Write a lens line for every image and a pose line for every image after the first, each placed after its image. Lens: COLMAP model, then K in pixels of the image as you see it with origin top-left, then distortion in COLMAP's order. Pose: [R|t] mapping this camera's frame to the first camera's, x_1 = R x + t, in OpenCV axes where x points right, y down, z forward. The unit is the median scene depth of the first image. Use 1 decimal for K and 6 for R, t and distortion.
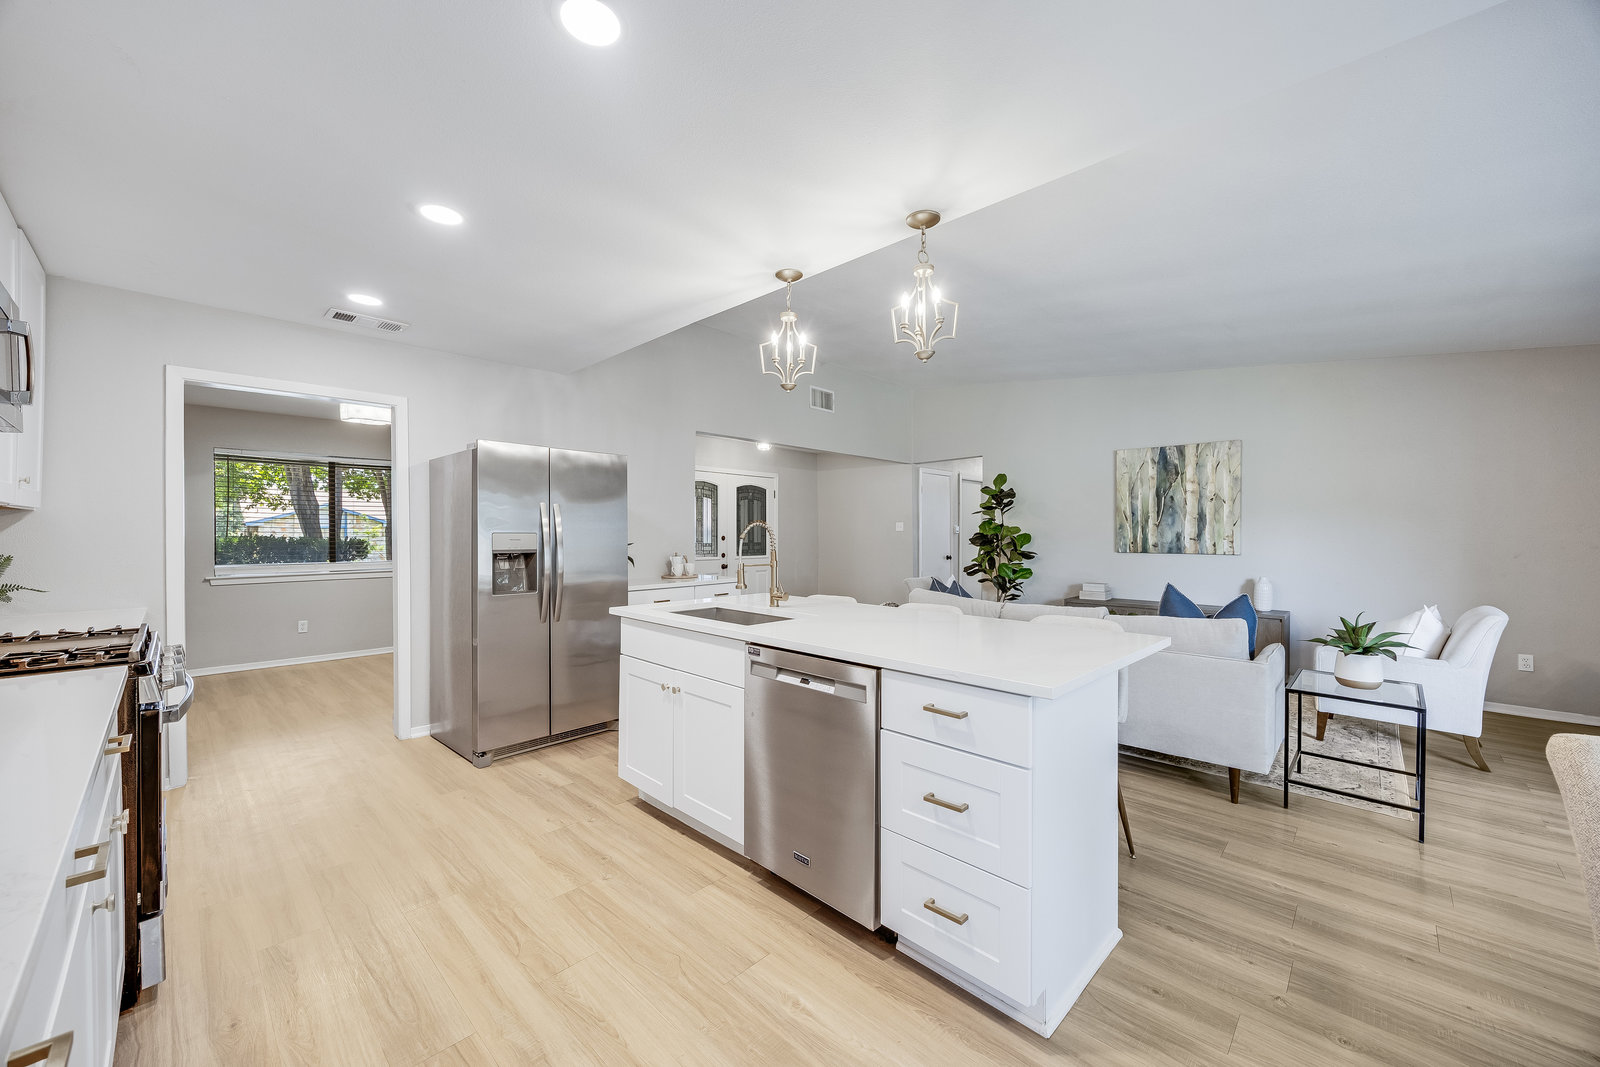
lens RADIAL K [[612.8, 0, 803.3], [0, 612.8, 538.3], [0, 0, 1]] dist [-0.000082, -0.000011]
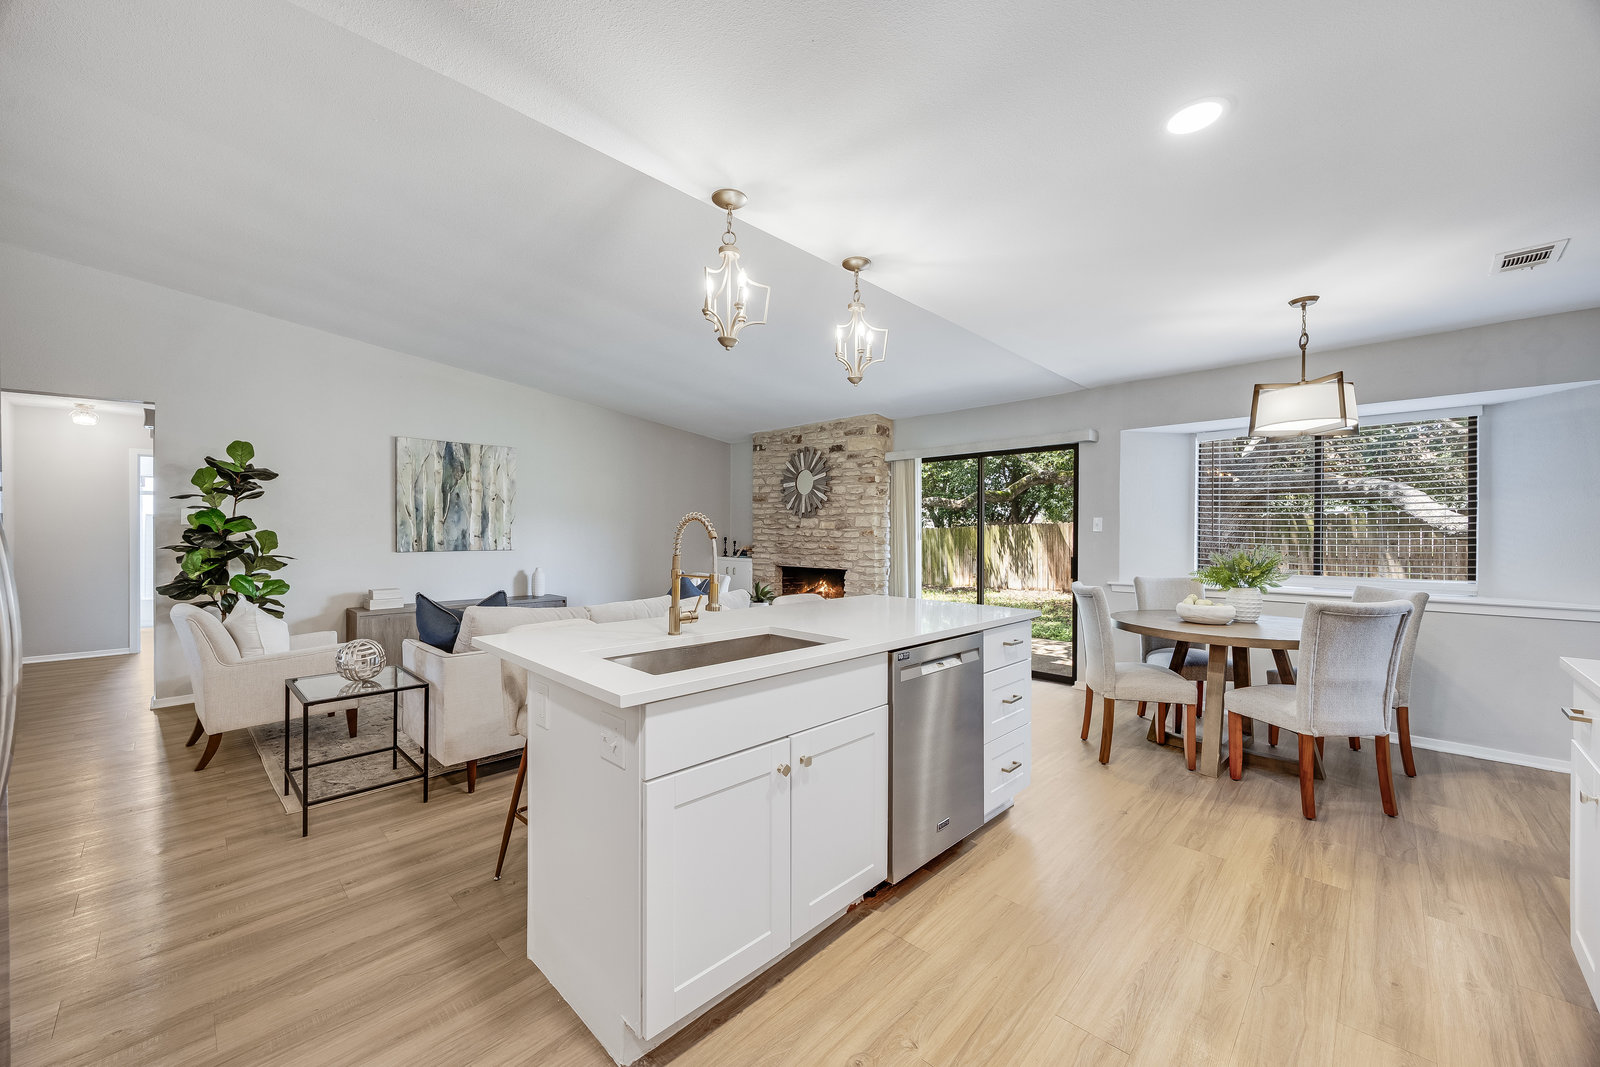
lens RADIAL K [[612.8, 0, 804.4], [0, 612.8, 529.9], [0, 0, 1]] dist [-0.000082, -0.000011]
pose [[-0.002075, 0.001584, 0.999997, -0.394232], [0.008598, 0.999962, -0.001567, -0.002887], [-0.999961, 0.008595, -0.002089, 0.443419]]
